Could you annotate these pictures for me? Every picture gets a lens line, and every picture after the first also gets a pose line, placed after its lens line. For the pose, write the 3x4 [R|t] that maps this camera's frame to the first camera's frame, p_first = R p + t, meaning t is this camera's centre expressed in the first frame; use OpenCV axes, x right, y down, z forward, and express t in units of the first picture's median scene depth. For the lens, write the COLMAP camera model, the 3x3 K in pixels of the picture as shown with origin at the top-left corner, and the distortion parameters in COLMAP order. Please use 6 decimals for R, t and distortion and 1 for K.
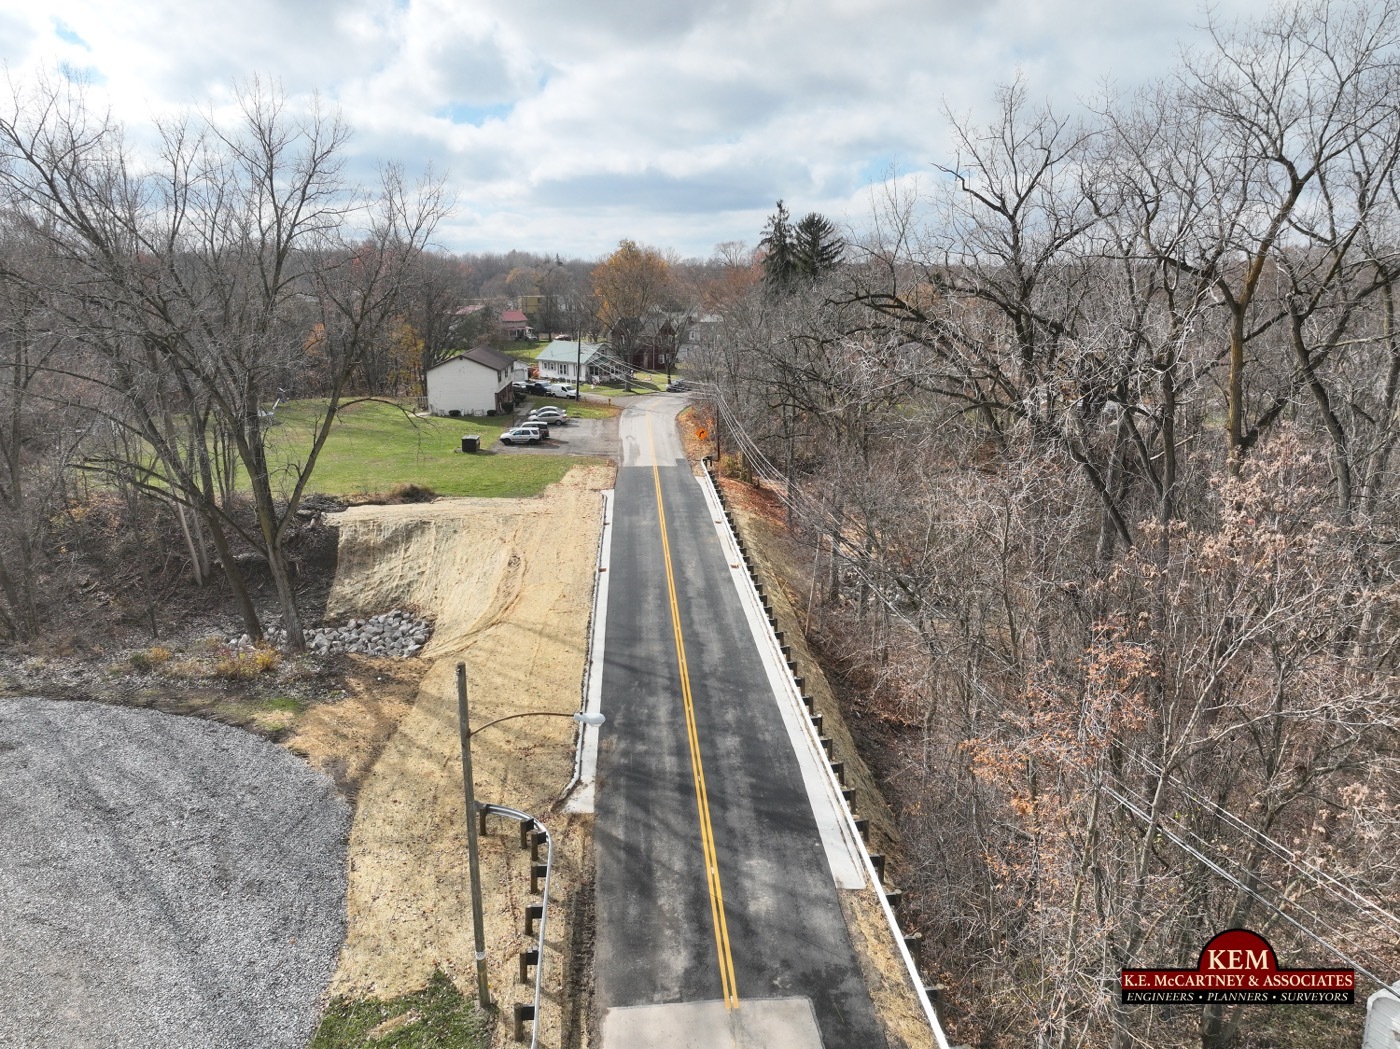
lens RADIAL K [[982.4, 0, 701.6], [0, 982.4, 520.9], [0, 0, 1]] dist [0.004697, 0.005861]
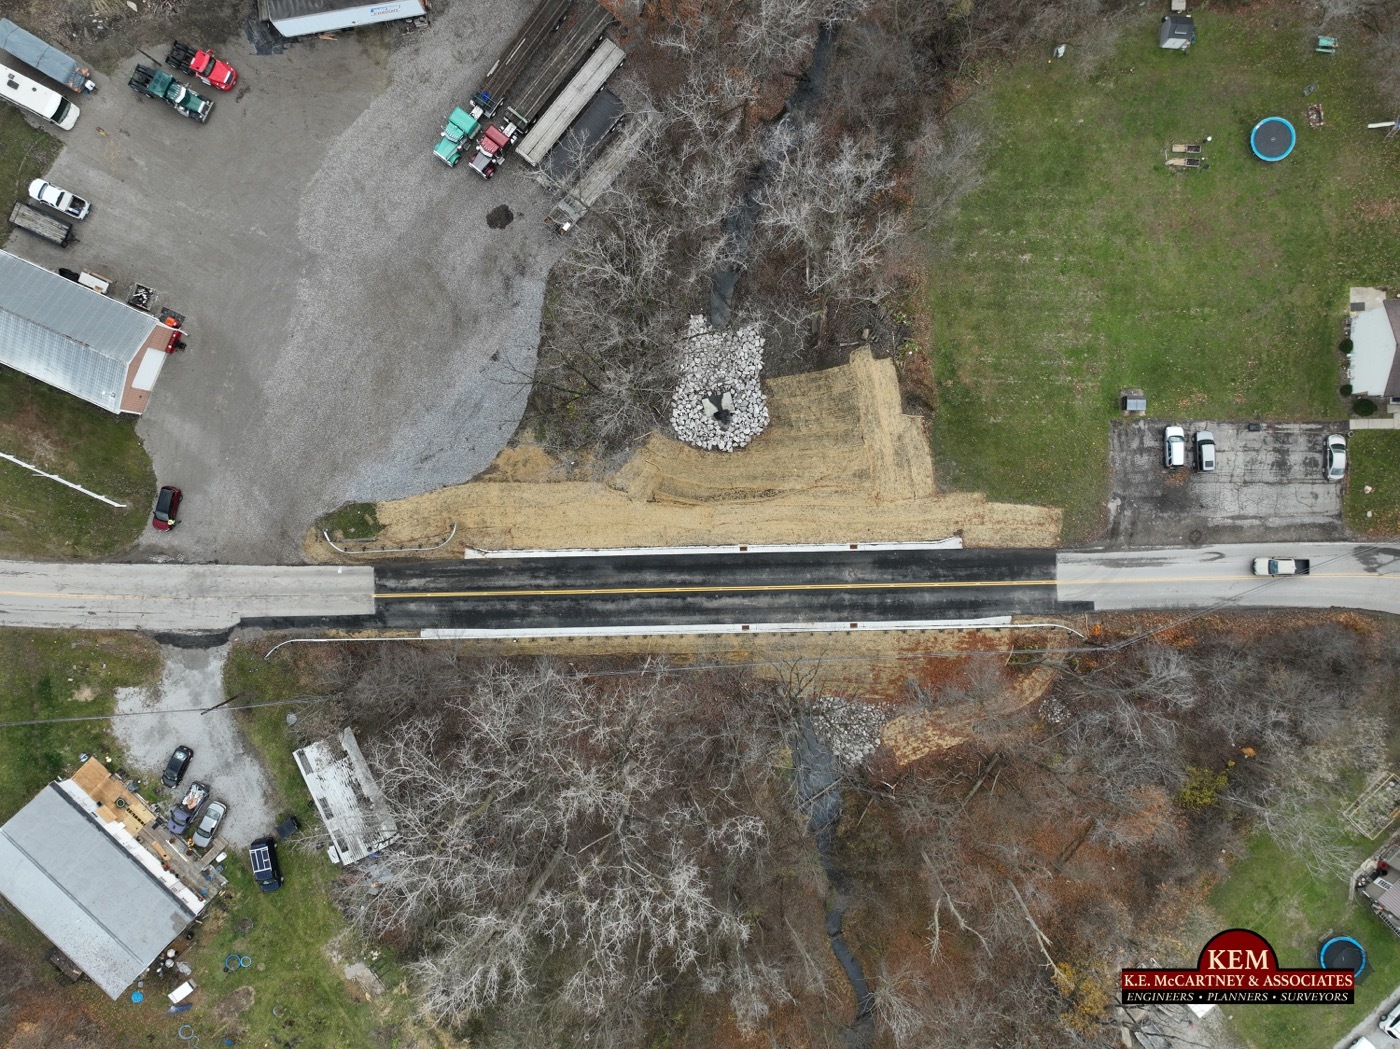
lens RADIAL K [[982.4, 0, 701.6], [0, 982.4, 520.9], [0, 0, 1]] dist [0.004697, 0.005861]
pose [[-0.051530, 0.998669, 0.002361, -0.235242], [-0.231563, -0.014248, 0.972716, -2.488936], [0.971454, 0.049577, 0.231989, 0.853592]]
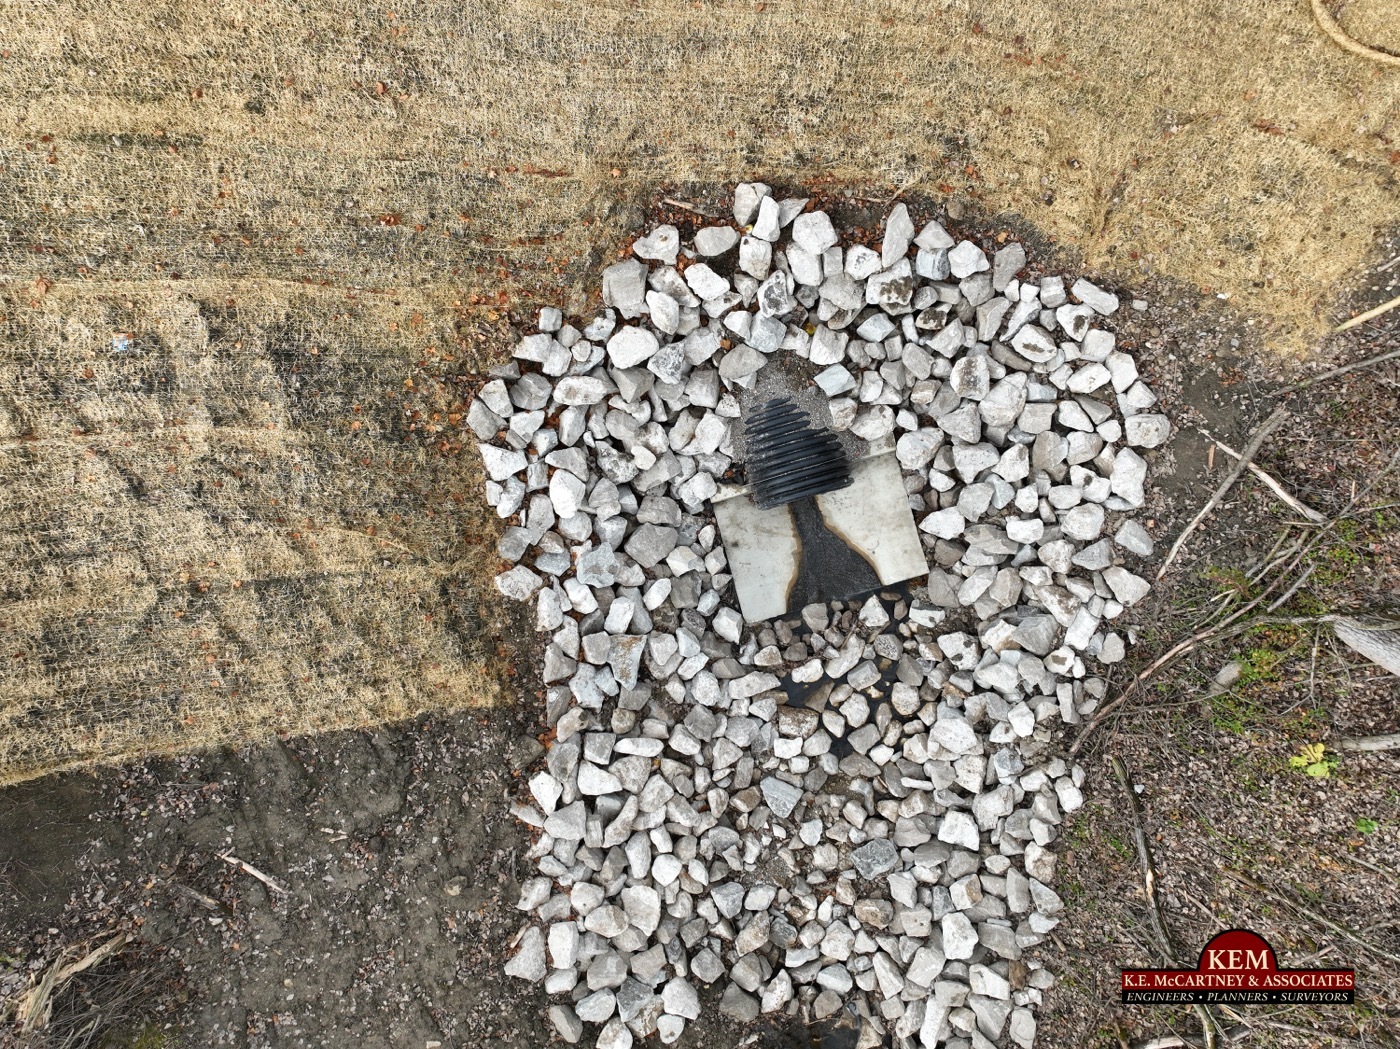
lens RADIAL K [[982.4, 0, 701.6], [0, 982.4, 520.9], [0, 0, 1]] dist [0.004697, 0.005861]
pose [[0.057970, -0.998272, -0.009660, -0.552867], [0.258528, 0.005666, 0.965987, -0.198929], [-0.964263, -0.058496, 0.258410, 1.473486]]
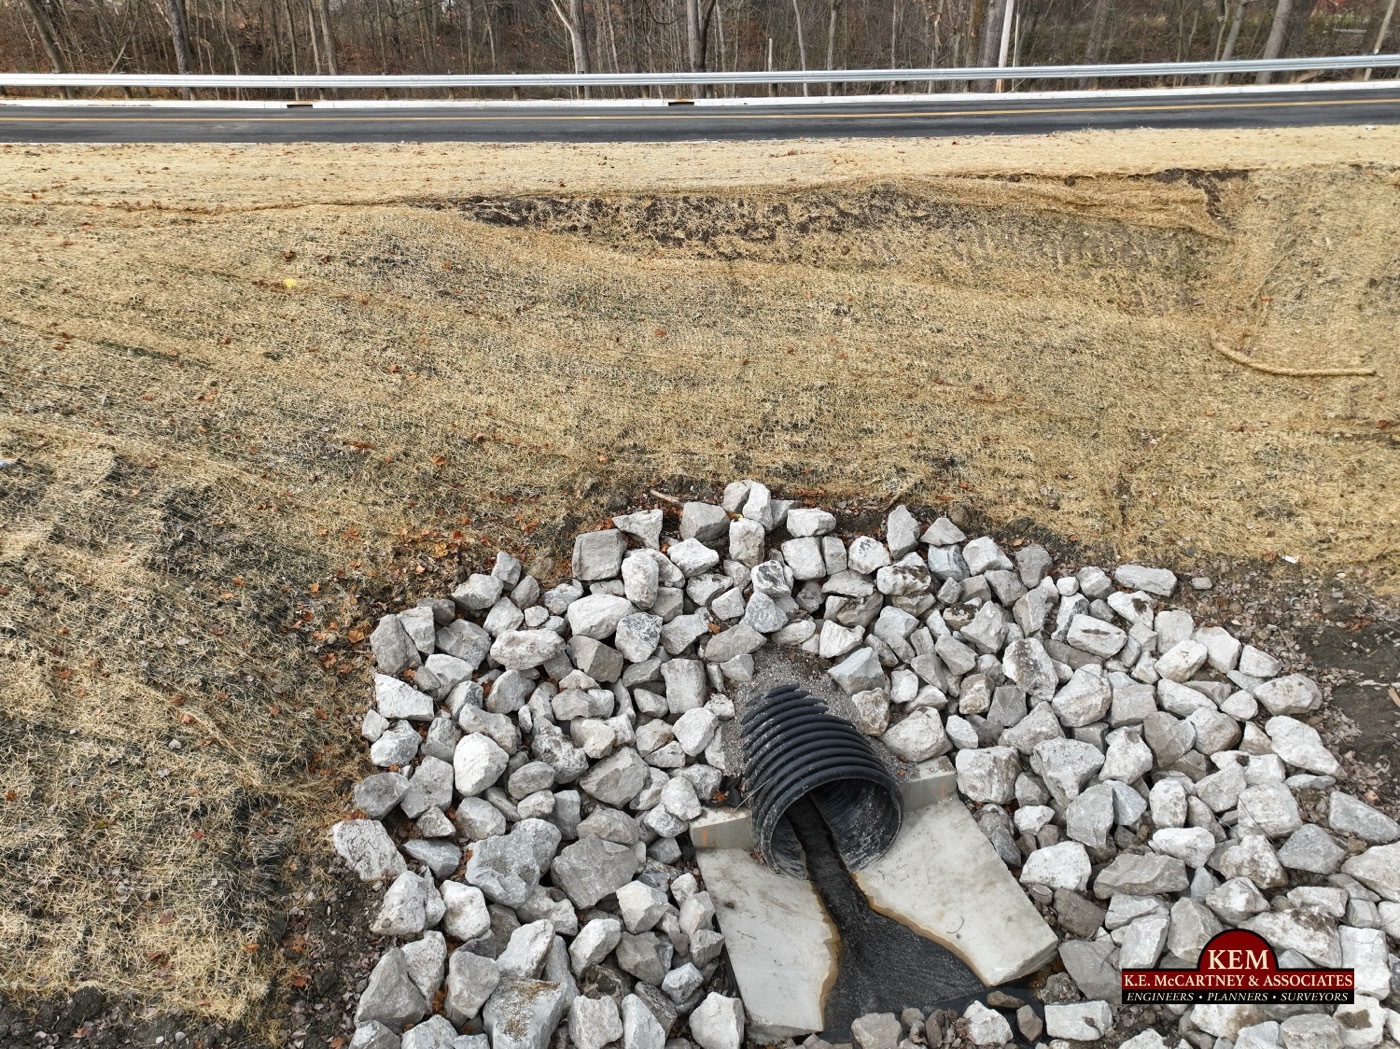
lens RADIAL K [[982.4, 0, 701.6], [0, 982.4, 520.9], [0, 0, 1]] dist [0.004697, 0.005861]
pose [[0.073990, -0.479788, 0.874259, -0.754278], [0.252912, 0.857029, 0.448928, 0.014357], [-0.964656, 0.187894, 0.184755, 1.509249]]
